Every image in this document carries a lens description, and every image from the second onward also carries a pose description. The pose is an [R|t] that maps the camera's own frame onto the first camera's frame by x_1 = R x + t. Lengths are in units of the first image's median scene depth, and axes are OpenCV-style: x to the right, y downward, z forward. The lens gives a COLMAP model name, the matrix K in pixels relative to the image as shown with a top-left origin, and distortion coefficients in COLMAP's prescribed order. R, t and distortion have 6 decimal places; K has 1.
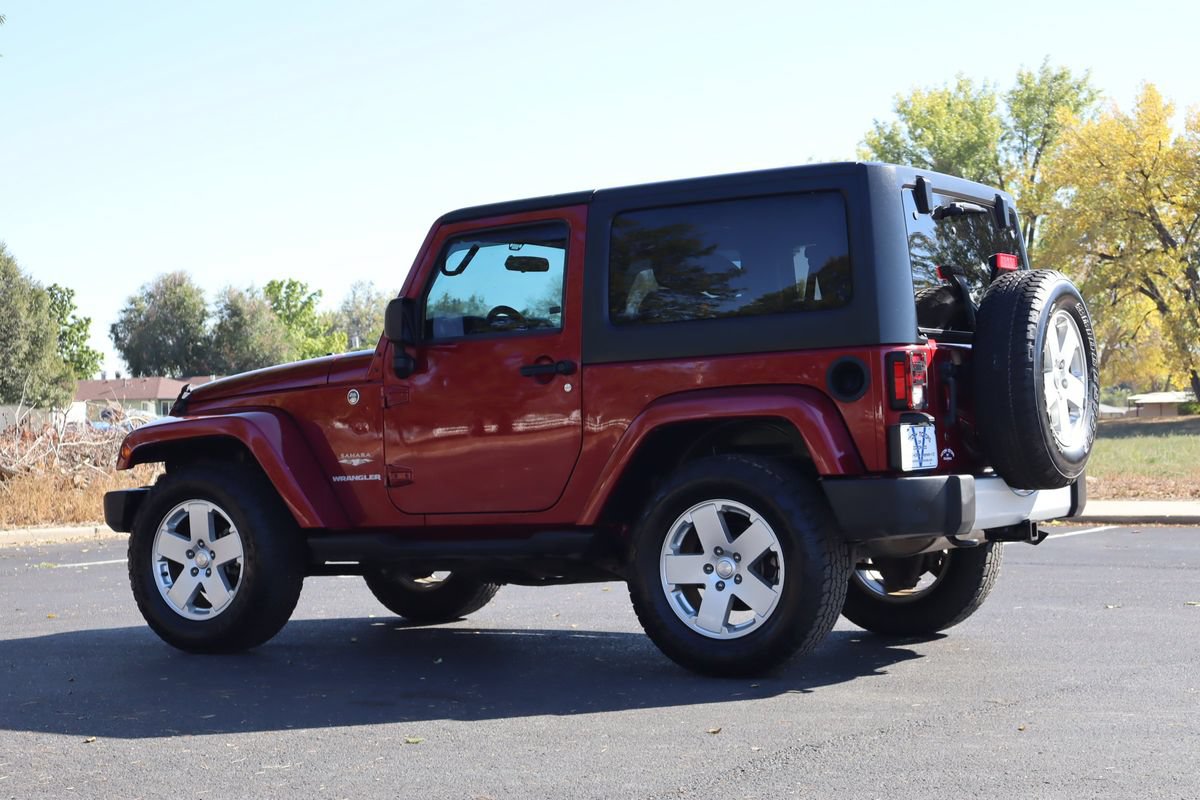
lens RADIAL K [[2141.9, 0, 600.0], [0, 2141.9, 400.0], [0, 0, 1]] dist [0.005247, -0.084030]
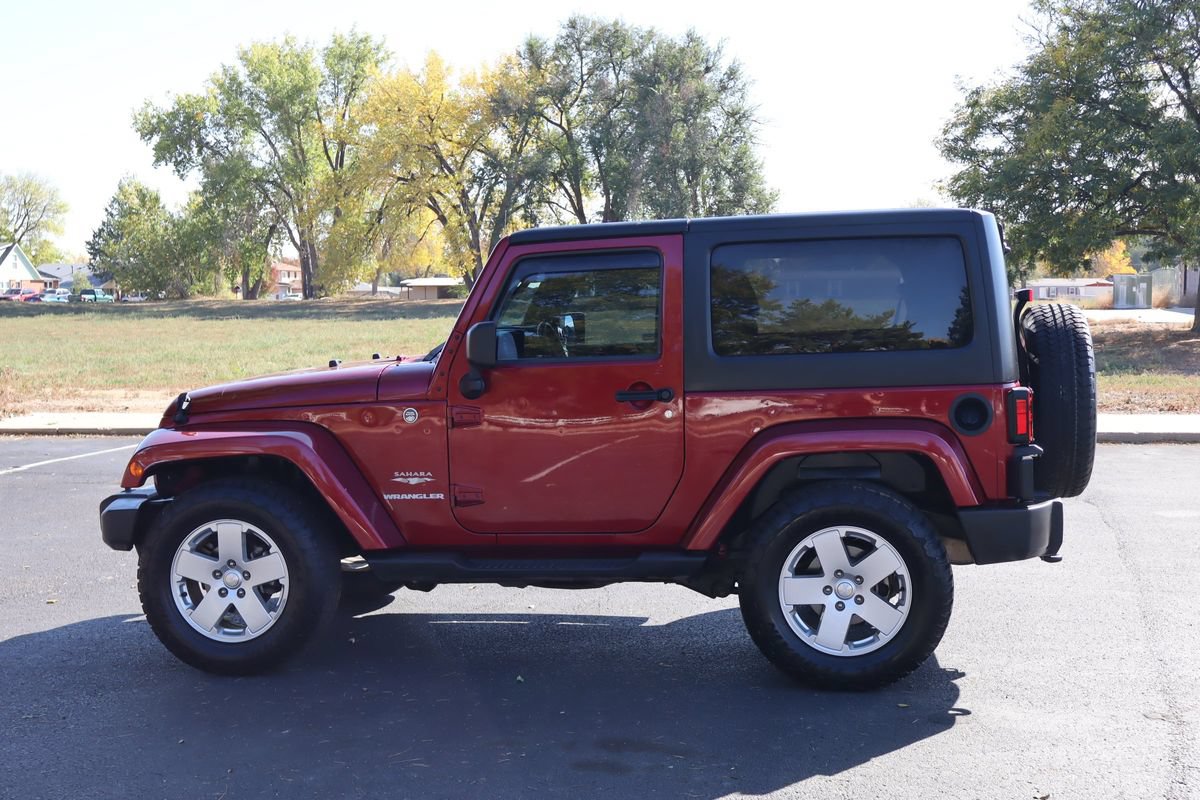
lens RADIAL K [[1594.2, 0, 600.0], [0, 1594.2, 400.0], [0, 0, 1]] dist [0.029856, -0.099248]
pose [[0.928232, -0.016482, 0.371637, -0.299102], [-0.012030, 0.997165, 0.074273, -0.062532], [-0.371807, -0.073414, 0.925402, 0.275388]]
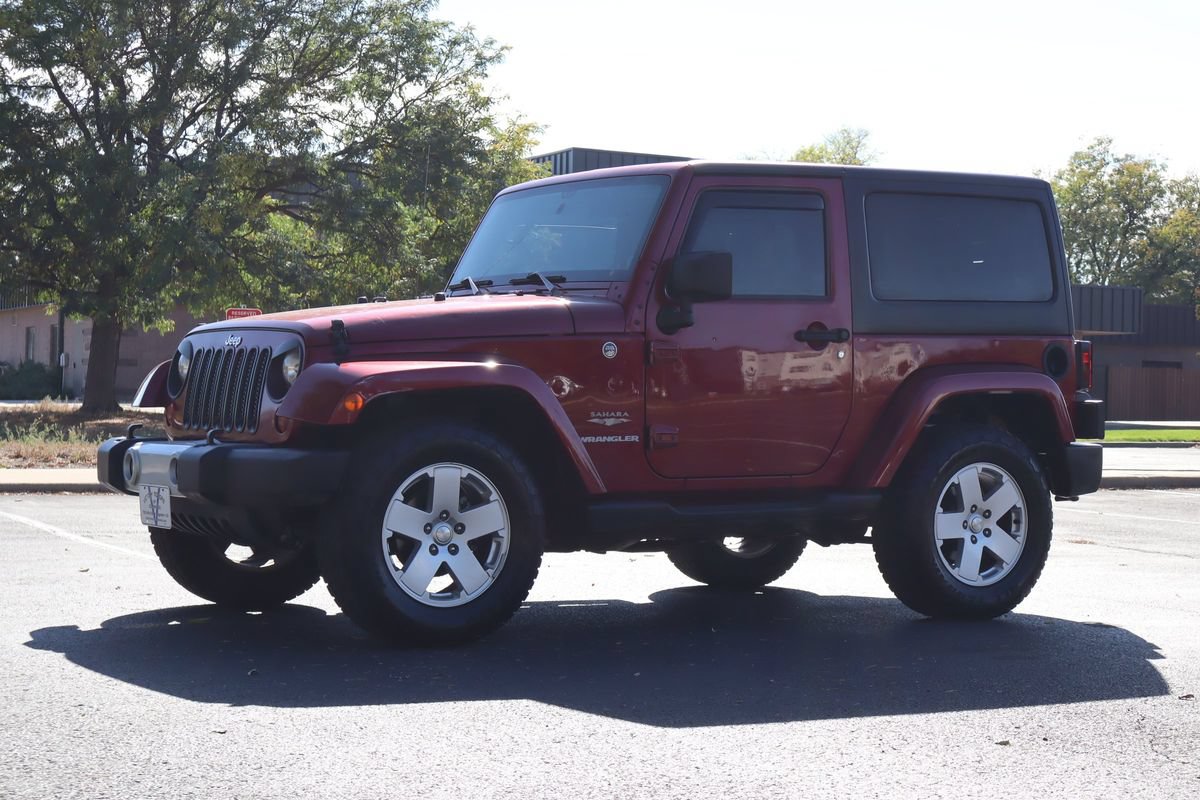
lens RADIAL K [[2247.9, 0, 600.0], [0, 2247.9, 400.0], [0, 0, 1]] dist [0.015893, 0.009219]
pose [[0.452203, 0.027055, 0.891505, -0.938571], [-0.040979, 0.999115, -0.009534, 0.028268], [-0.890973, -0.032222, 0.452911, 0.553638]]
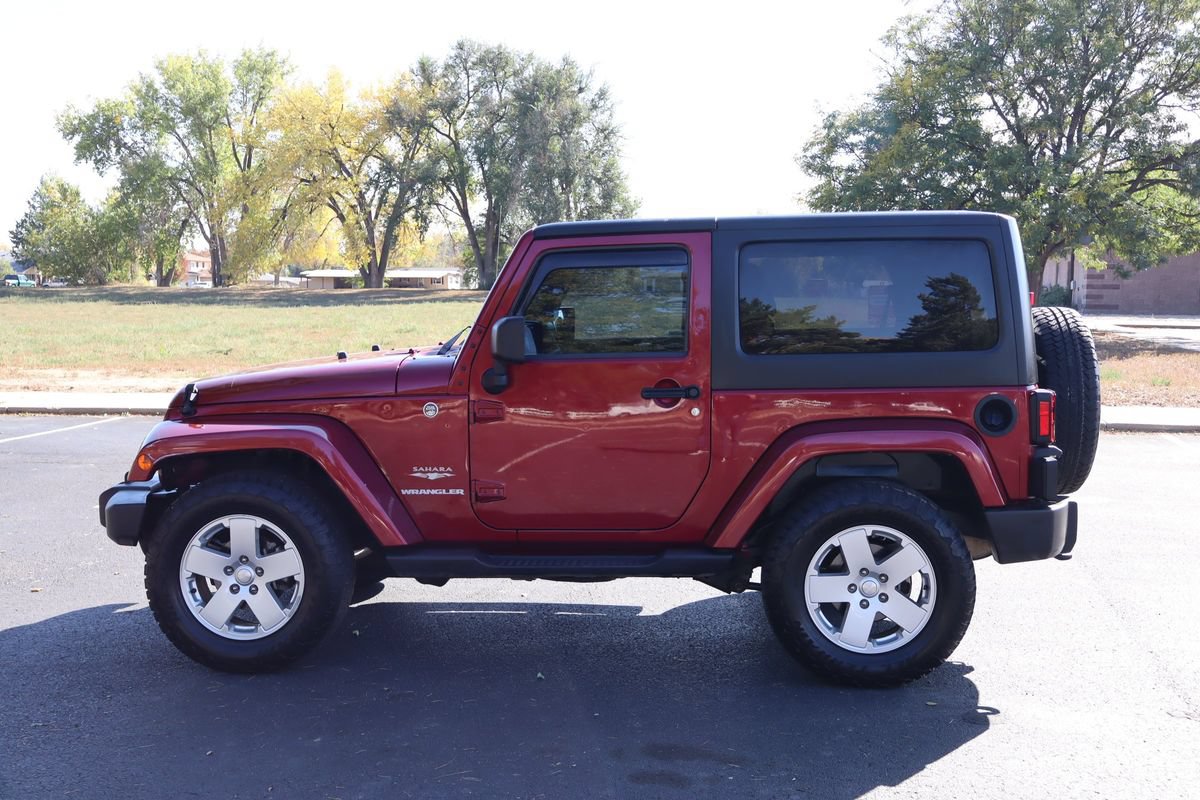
lens RADIAL K [[1400.7, 0, 600.0], [0, 1400.7, 400.0], [0, 0, 1]] dist [0.011614, -0.012863]
pose [[0.891558, -0.012057, 0.452746, -0.326221], [-0.030072, 0.995864, 0.085738, -0.061335], [-0.451907, -0.090056, 0.887508, 0.384852]]
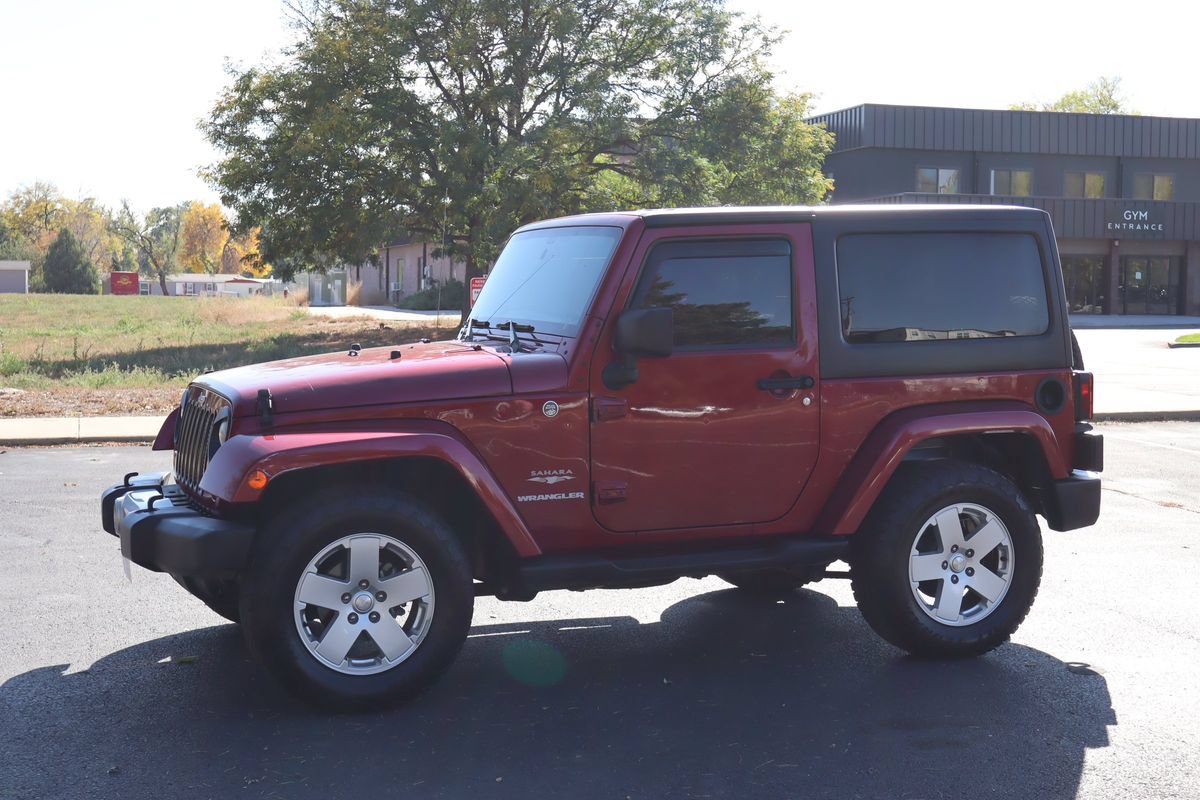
lens RADIAL K [[1694.1, 0, 600.0], [0, 1694.1, 400.0], [0, 0, 1]] dist [0.000252, 0.004848]
pose [[0.611878, -0.031440, 0.790327, -0.653567], [-0.028955, 0.997650, 0.062104, -0.049140], [-0.790422, -0.060884, 0.609529, 0.526605]]
